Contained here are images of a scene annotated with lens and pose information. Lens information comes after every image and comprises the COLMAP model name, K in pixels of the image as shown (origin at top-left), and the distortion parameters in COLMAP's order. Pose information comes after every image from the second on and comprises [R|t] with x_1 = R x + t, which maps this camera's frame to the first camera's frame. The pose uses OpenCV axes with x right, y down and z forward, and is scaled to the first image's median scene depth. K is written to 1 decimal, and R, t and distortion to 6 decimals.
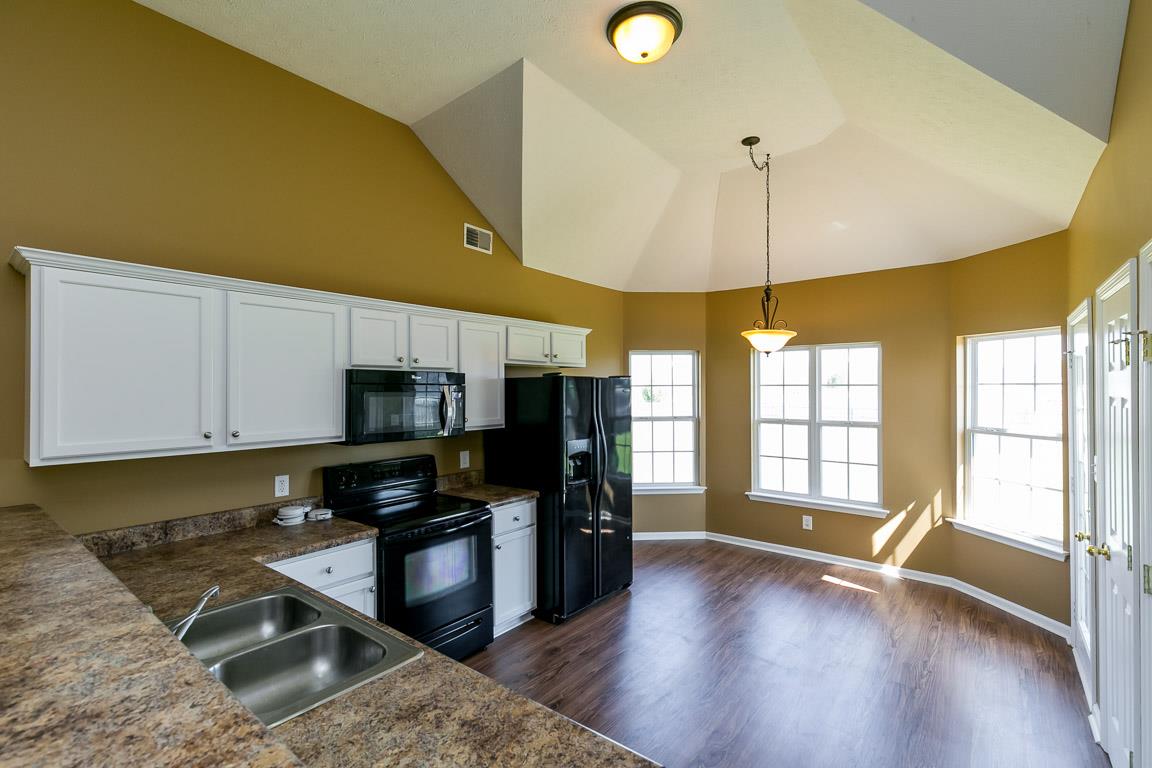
lens RADIAL K [[525.2, 0, 576.0], [0, 525.2, 384.0], [0, 0, 1]] dist [0.014979, -0.000603]
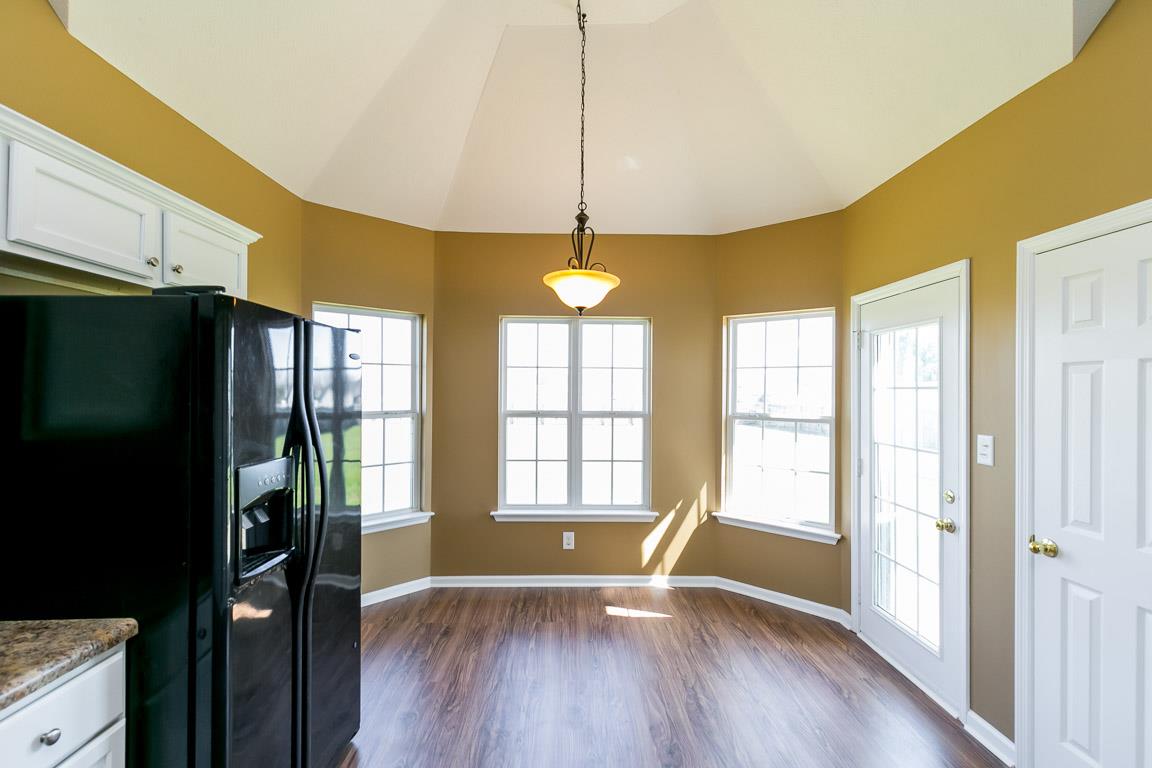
lens RADIAL K [[519.2, 0, 579.1], [0, 519.2, 390.8], [0, 0, 1]] dist [0.016039, -0.000186]
pose [[0.766770, 0.005337, 0.641900, -0.056000], [-0.011855, 0.999913, 0.005848, 0.036639], [-0.641812, -0.012094, 0.766766, 0.432639]]
